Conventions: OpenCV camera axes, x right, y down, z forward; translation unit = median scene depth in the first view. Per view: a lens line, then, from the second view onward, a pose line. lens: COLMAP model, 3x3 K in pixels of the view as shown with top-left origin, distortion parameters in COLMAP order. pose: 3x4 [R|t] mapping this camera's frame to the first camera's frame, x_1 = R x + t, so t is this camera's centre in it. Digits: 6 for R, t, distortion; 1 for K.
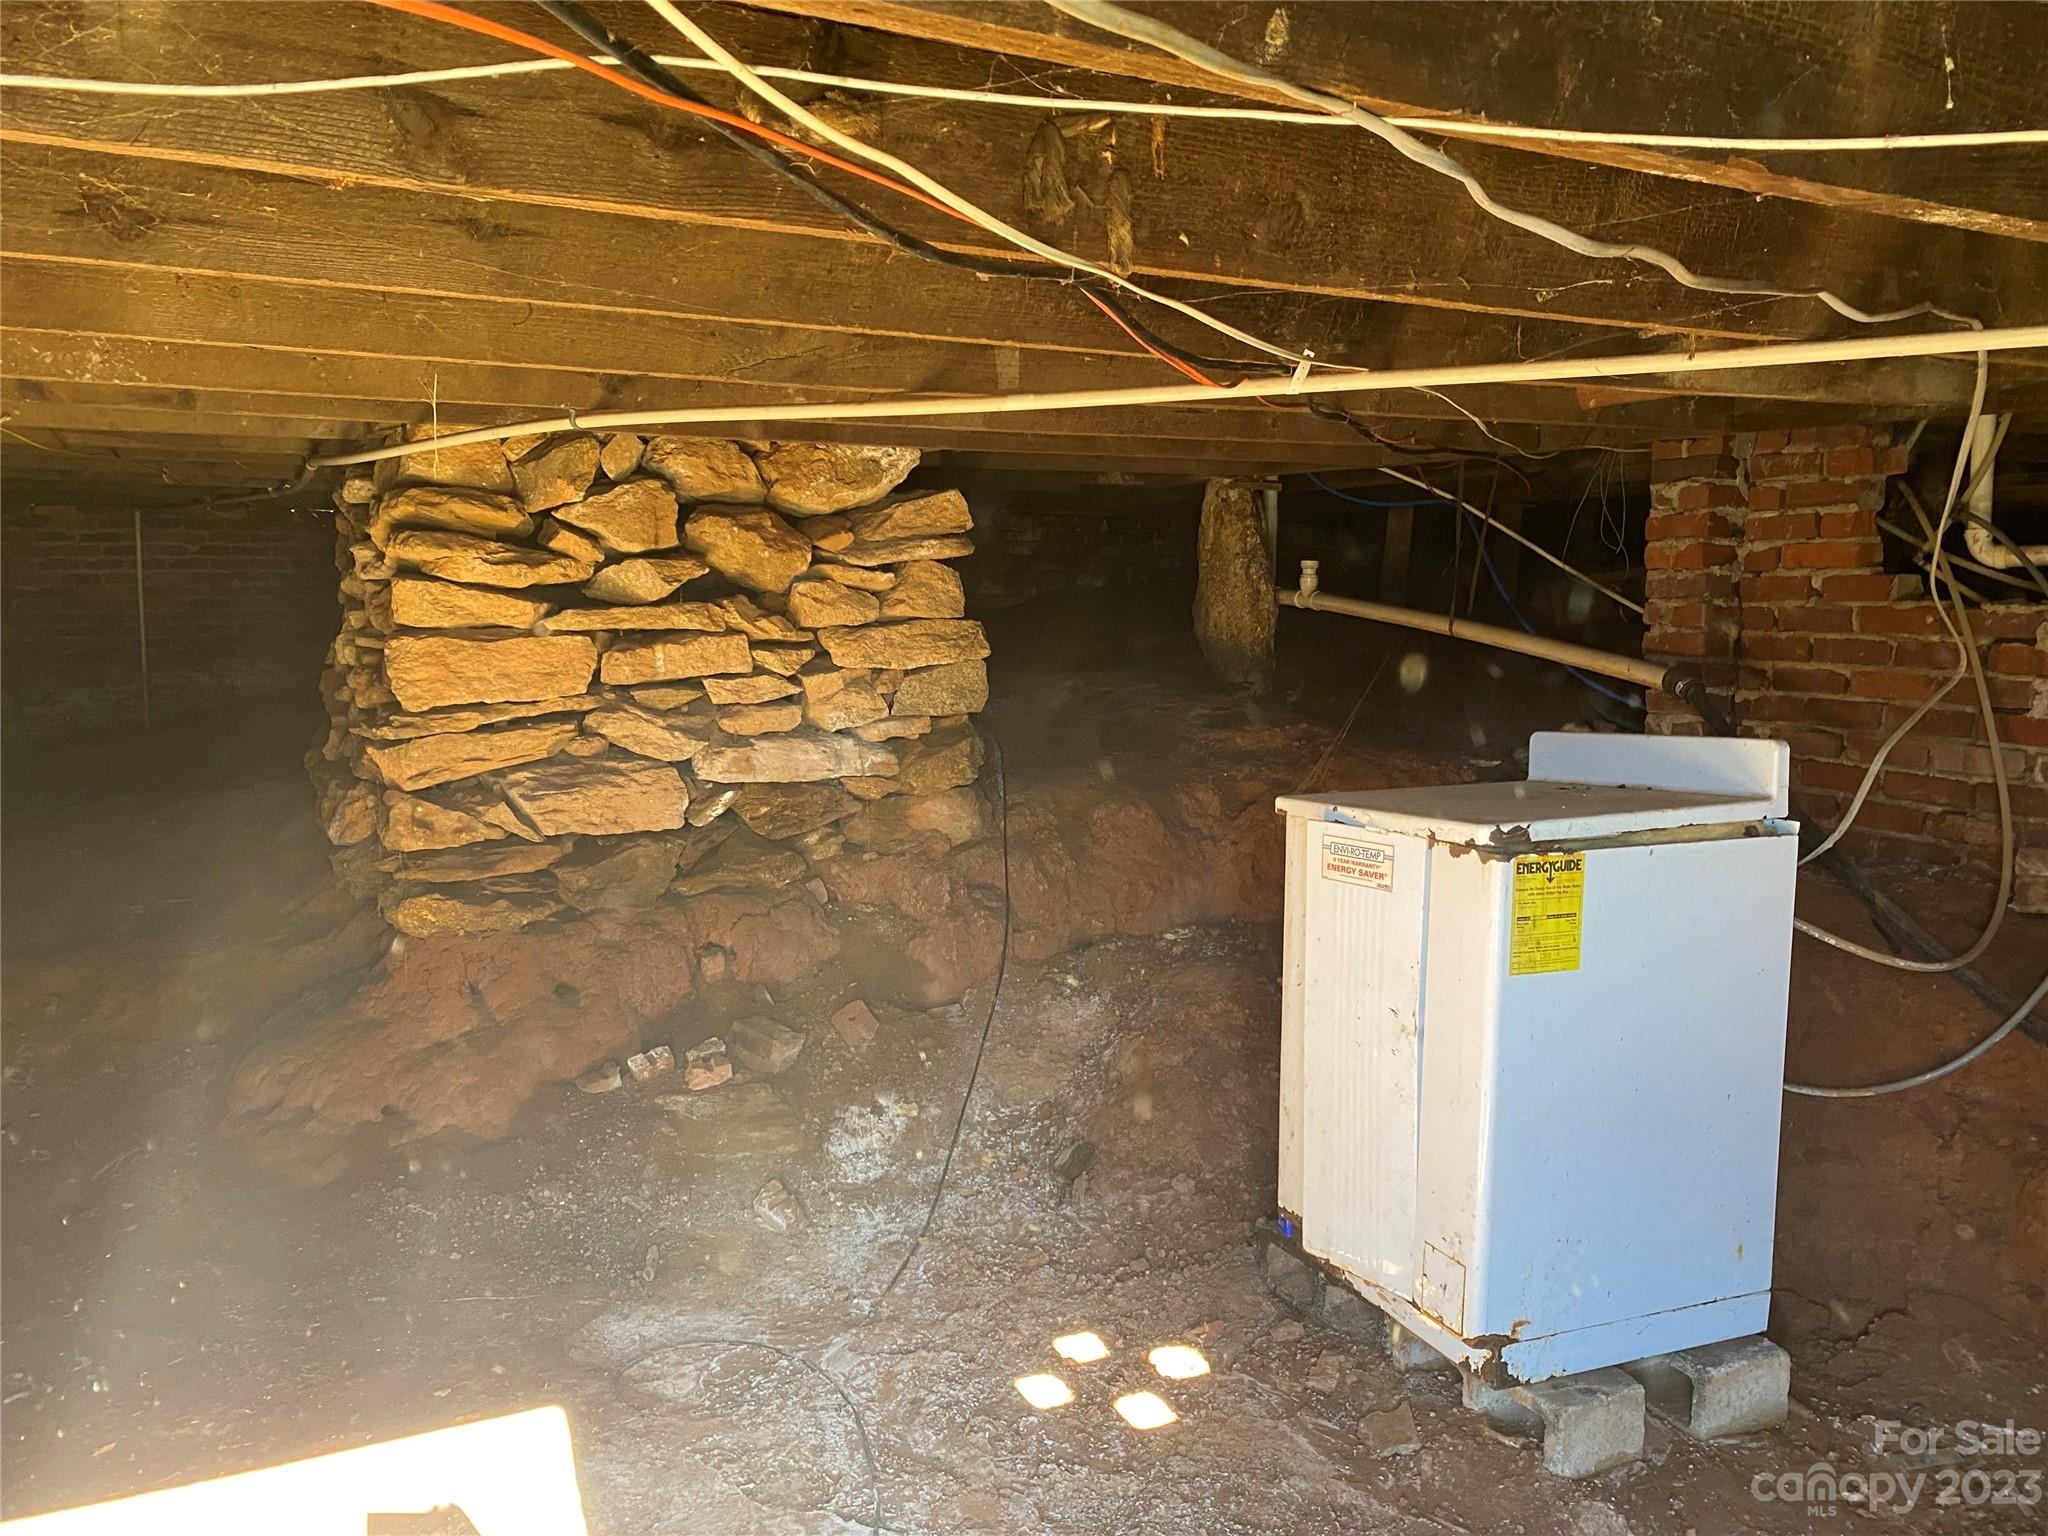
lens RADIAL K [[1550.5, 0, 1025.5], [0, 1550.5, 757.9], [0, 0, 1]] dist [0.036502, -0.034404]
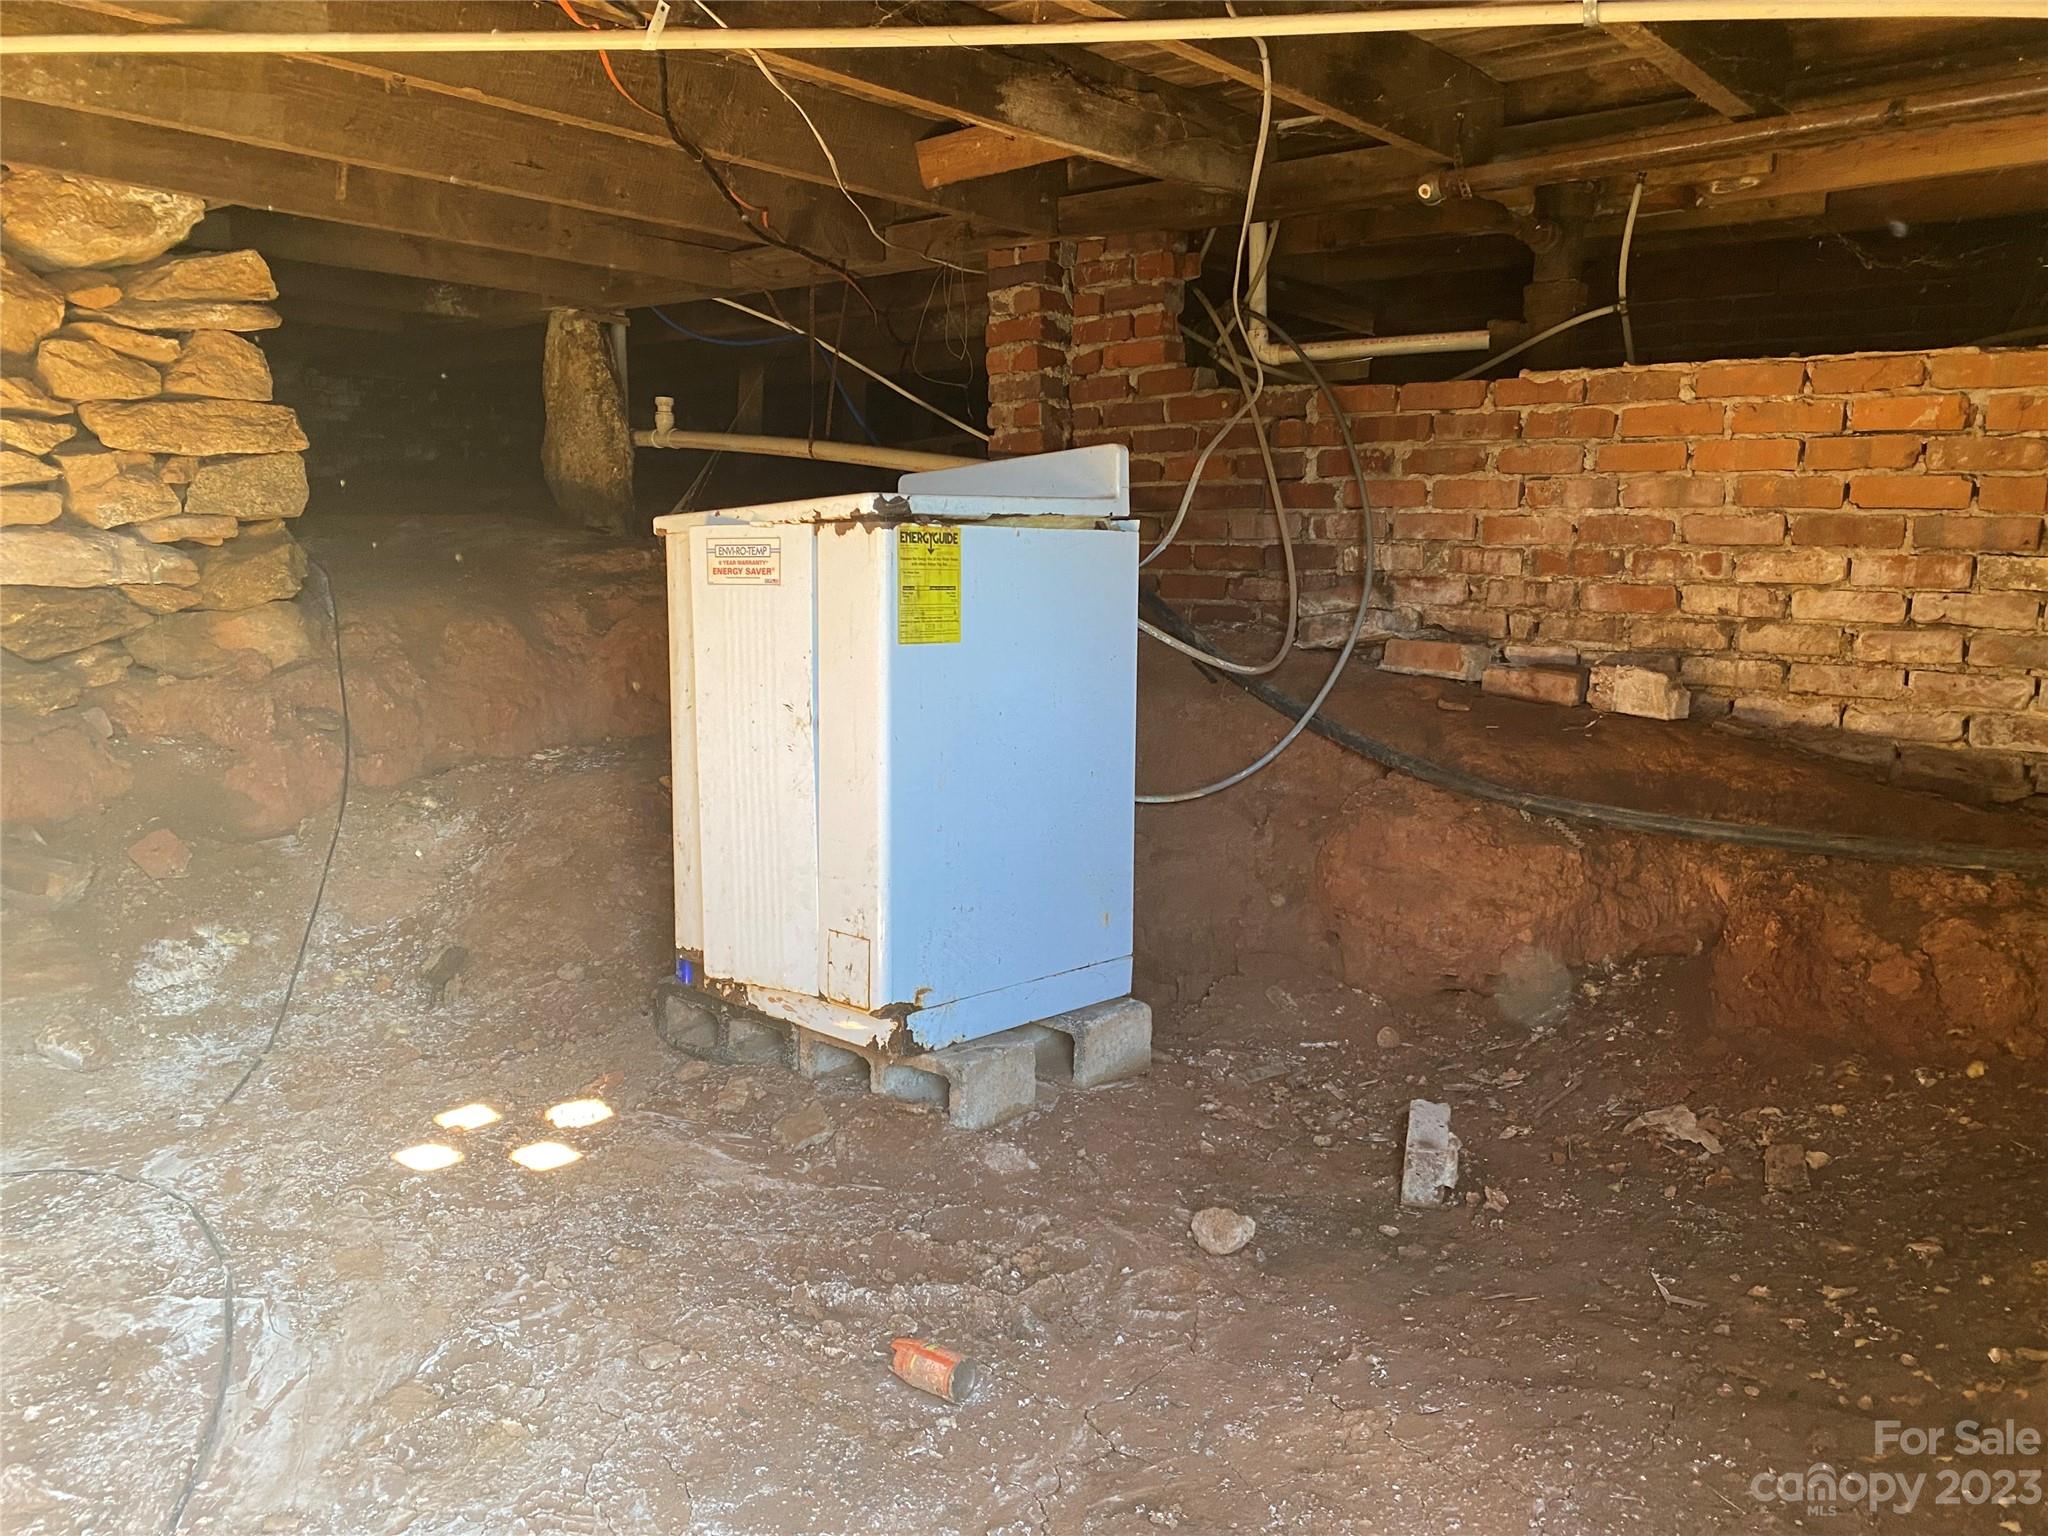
lens RADIAL K [[1550.5, 0, 1025.5], [0, 1550.5, 757.9], [0, 0, 1]] dist [0.036502, -0.034404]
pose [[0.916432, -0.053453, 0.396605, -0.012936], [0.046428, 0.998549, 0.027300, 0.129561], [-0.397488, -0.006605, 0.917584, 0.024442]]
